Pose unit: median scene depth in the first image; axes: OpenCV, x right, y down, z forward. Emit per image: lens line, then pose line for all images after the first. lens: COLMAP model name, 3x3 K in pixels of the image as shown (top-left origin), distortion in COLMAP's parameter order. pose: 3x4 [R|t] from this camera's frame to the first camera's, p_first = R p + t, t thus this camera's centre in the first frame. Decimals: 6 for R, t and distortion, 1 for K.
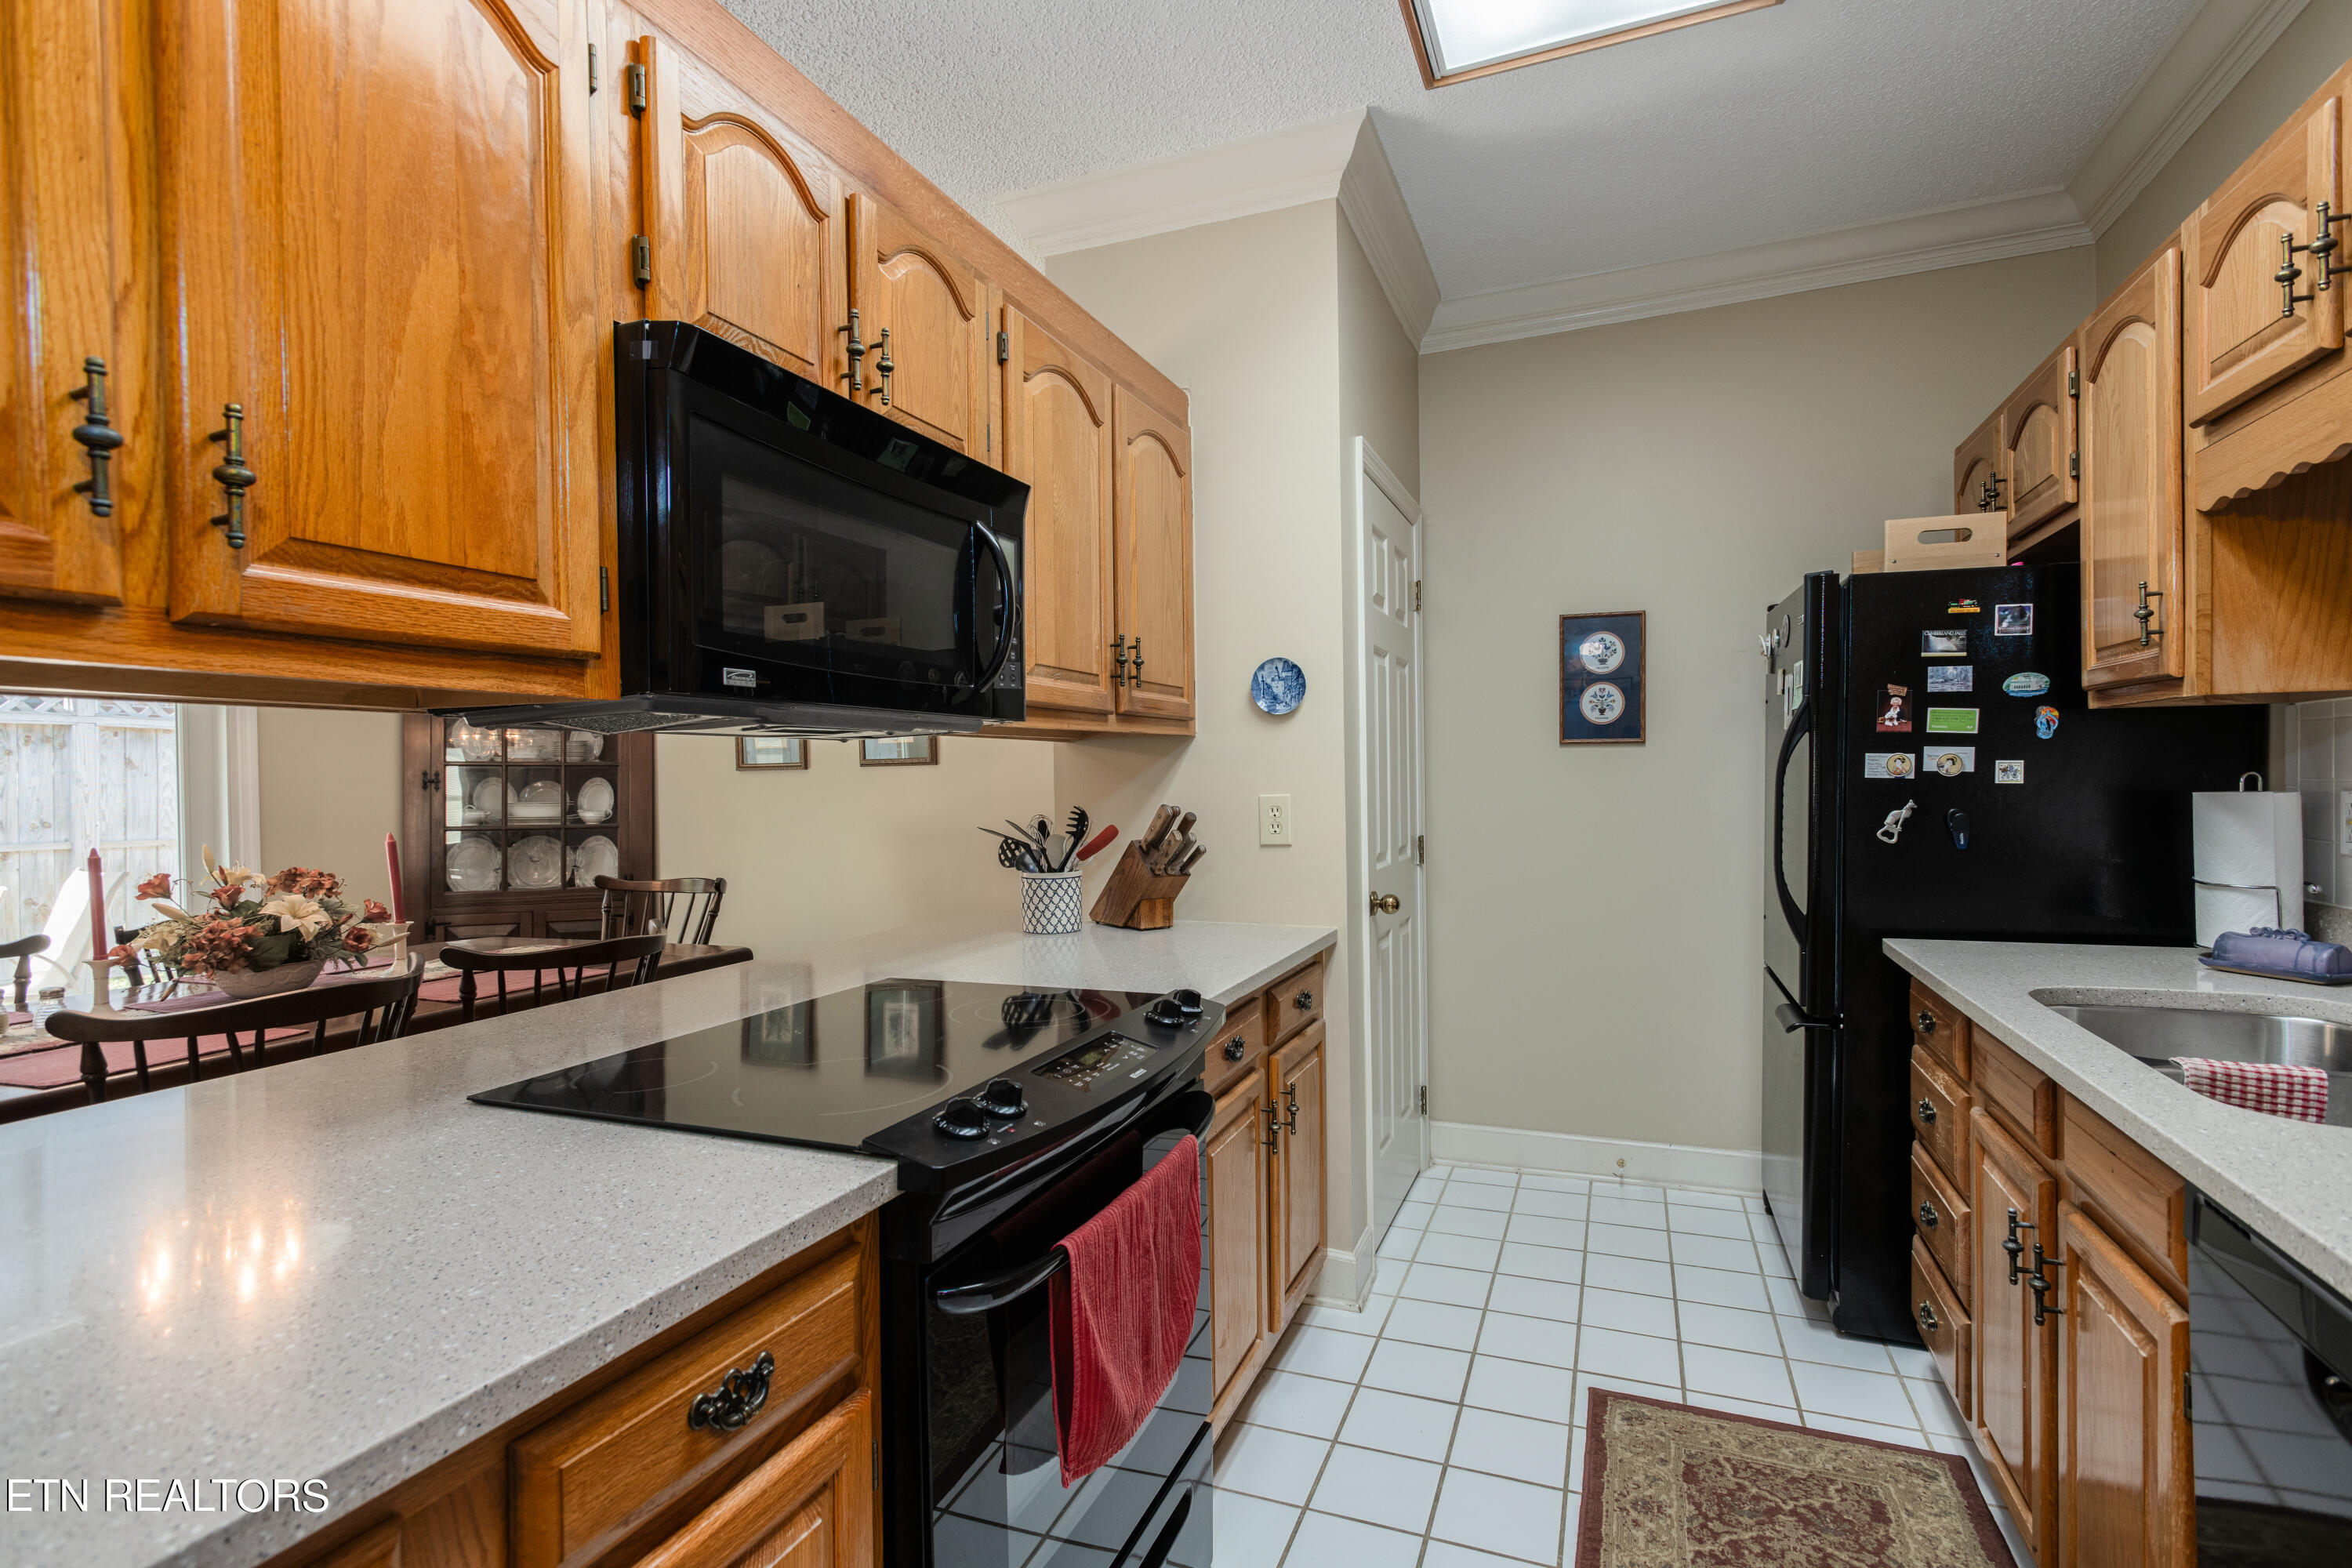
lens RADIAL K [[1120.7, 0, 1182.0], [0, 1120.7, 790.2], [0, 0, 1]] dist [0.002851, 0.000698]
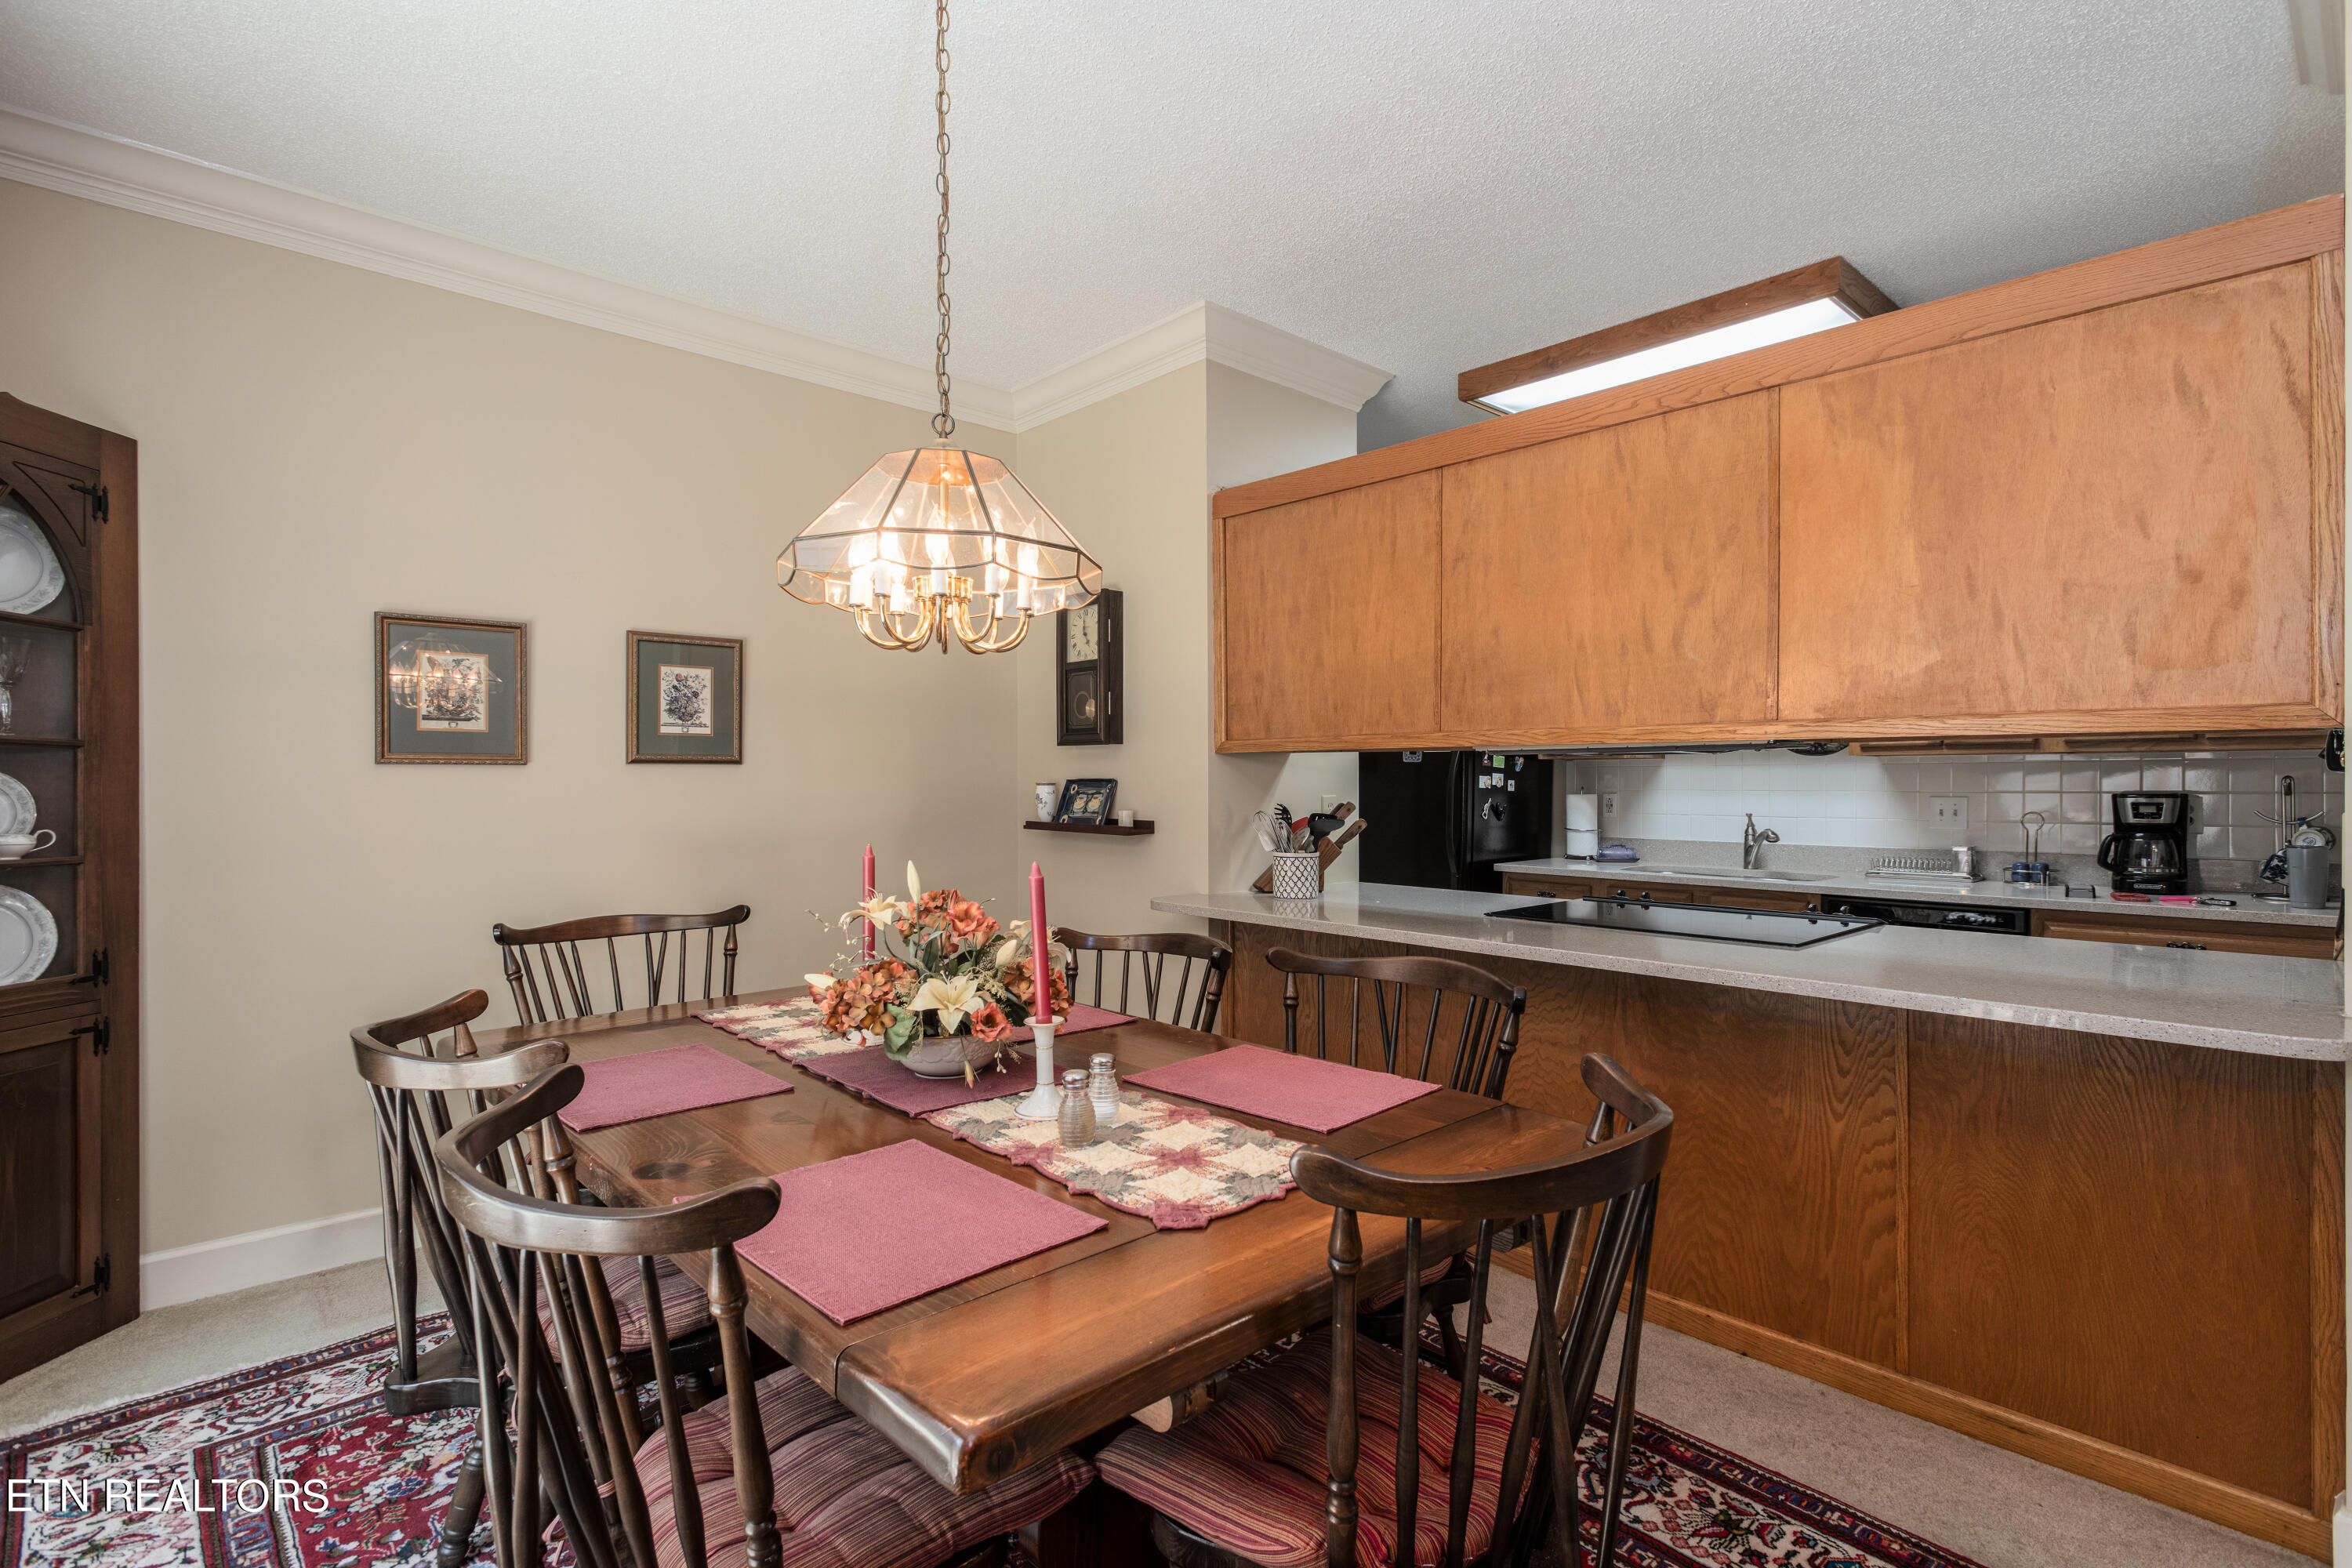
lens RADIAL K [[1120.7, 0, 1176.2], [0, 1120.7, 778.3], [0, 0, 1]] dist [0.002851, 0.000698]
pose [[0.435200, 0.016986, 0.900174, -1.554040], [0.005015, 0.999761, -0.021290, 0.013321], [-0.900320, 0.013780, 0.435011, 0.613340]]
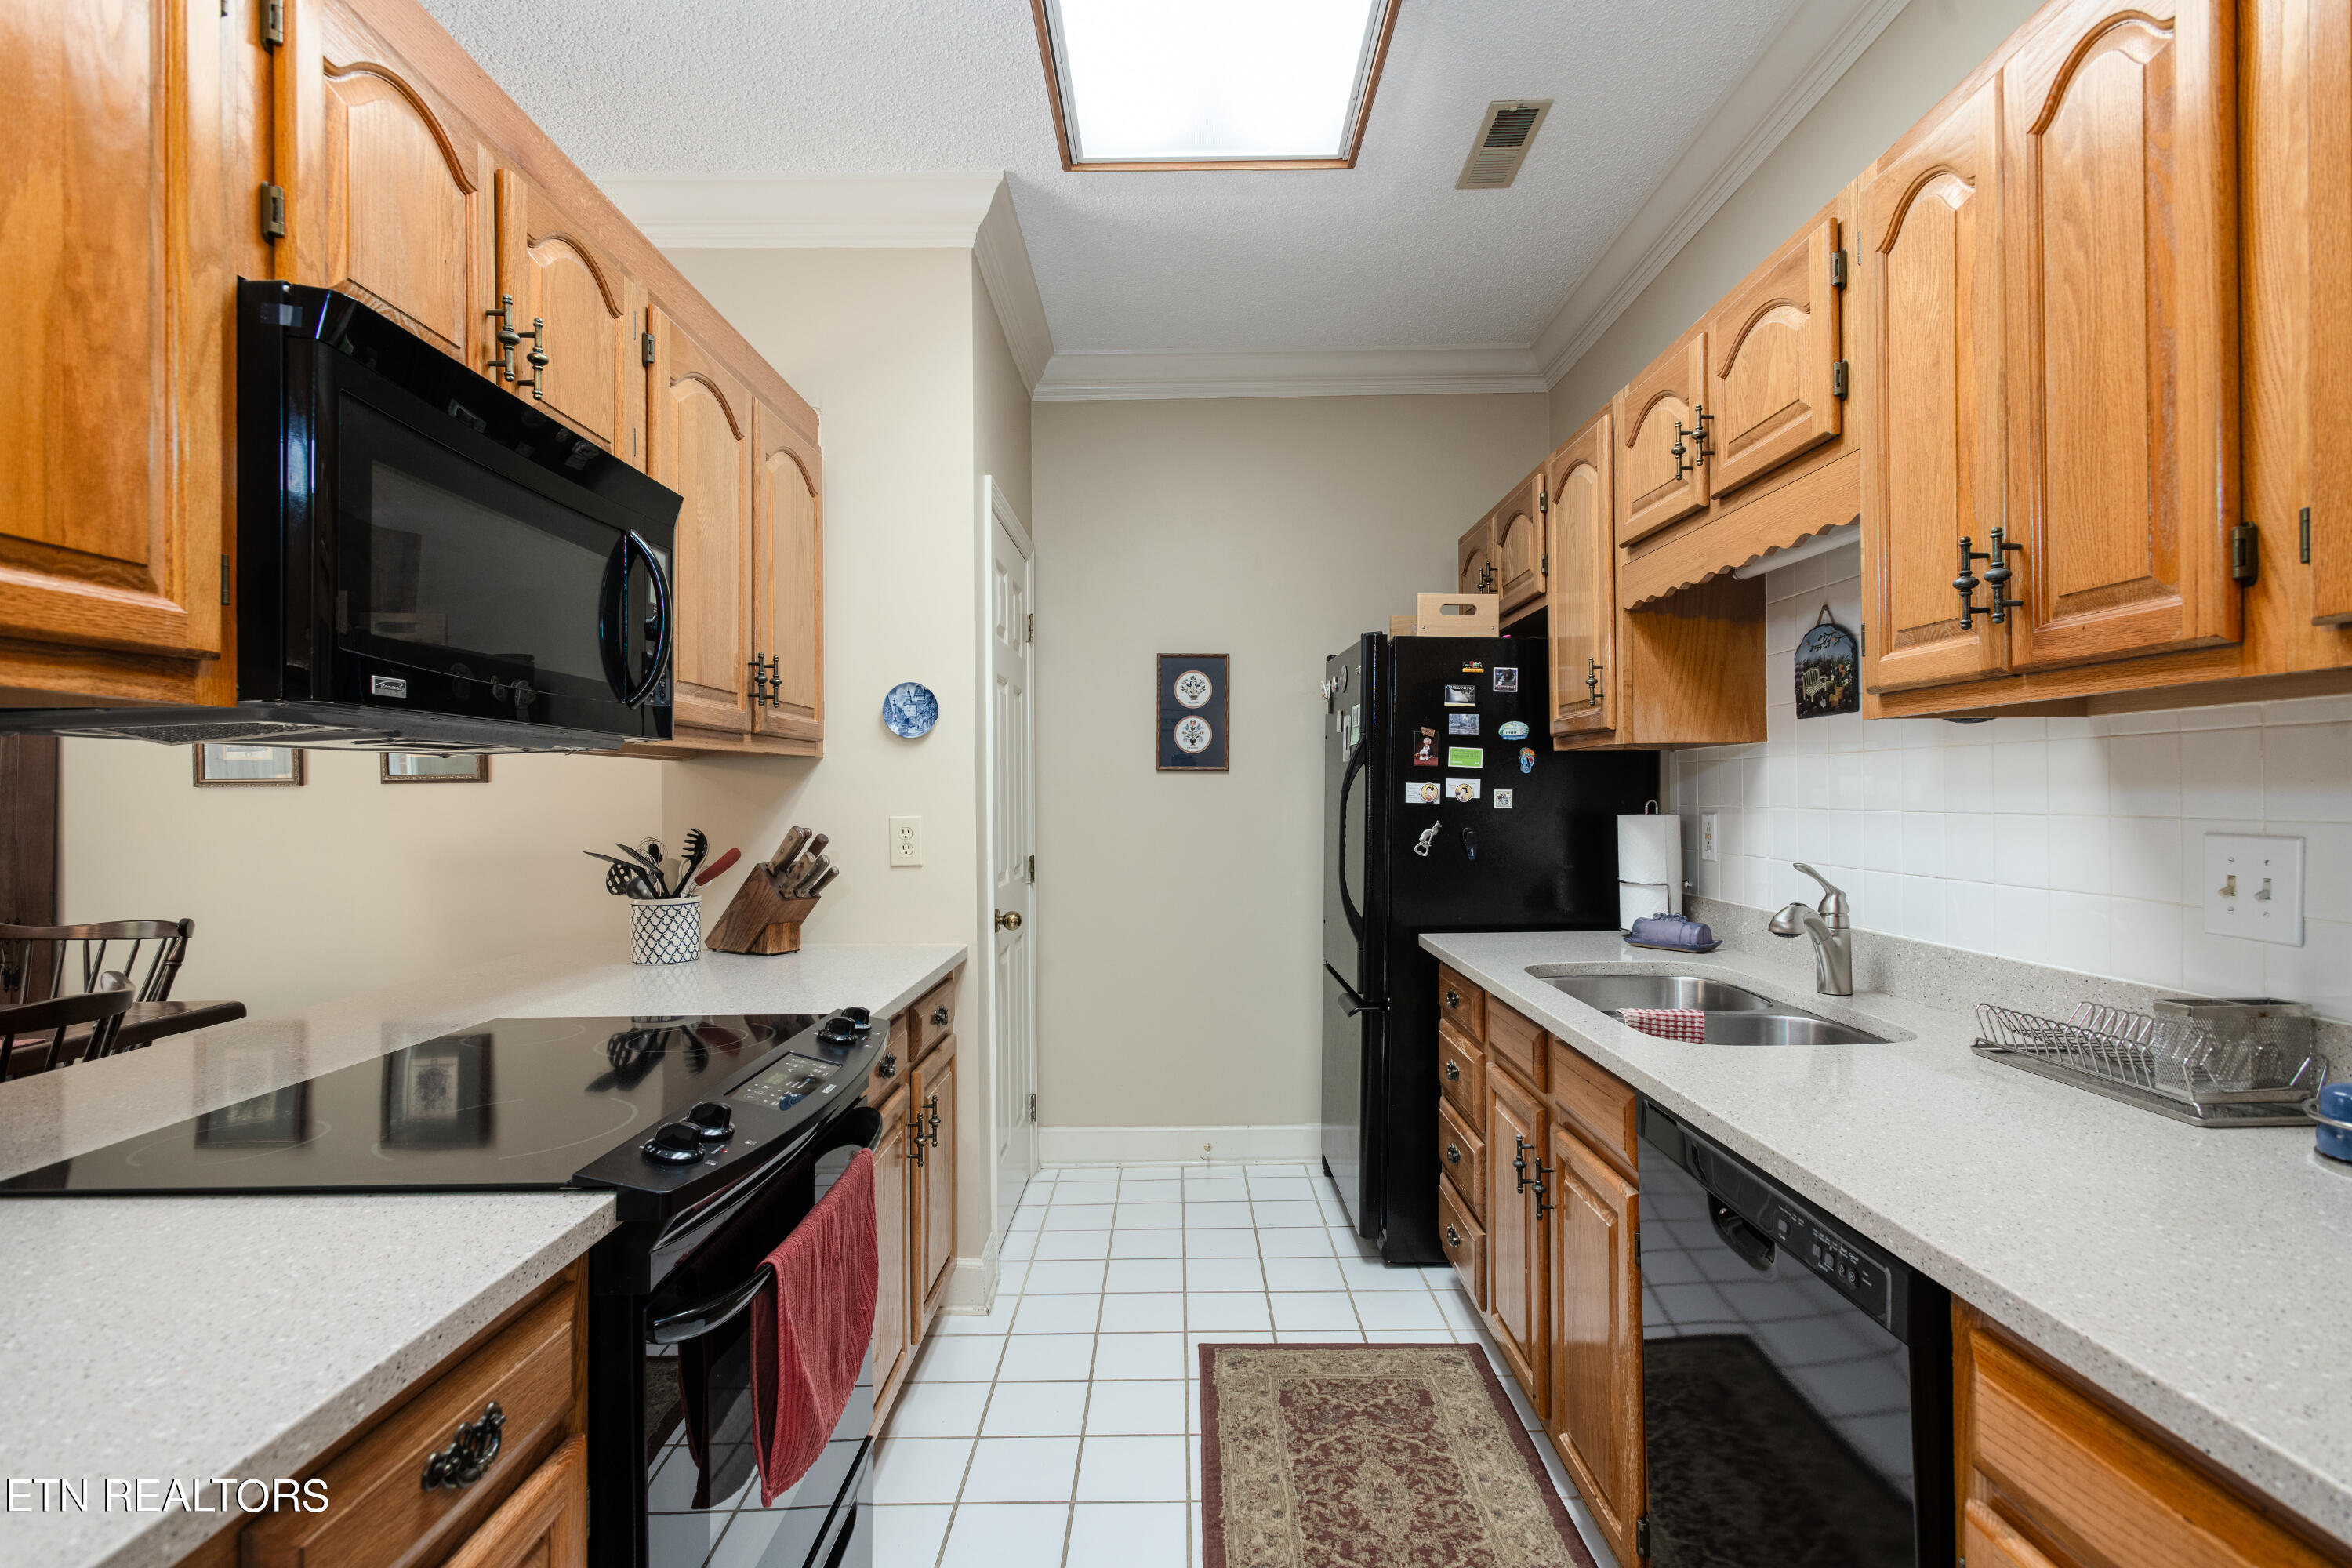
lens RADIAL K [[1120.7, 0, 1181.0], [0, 1120.7, 791.8], [0, 0, 1]] dist [0.002851, 0.000698]
pose [[0.927718, 0.008590, 0.373184, -0.075706], [-0.001758, 0.999825, -0.018646, 0.000229], [-0.373278, 0.016642, 0.927570, -0.043355]]
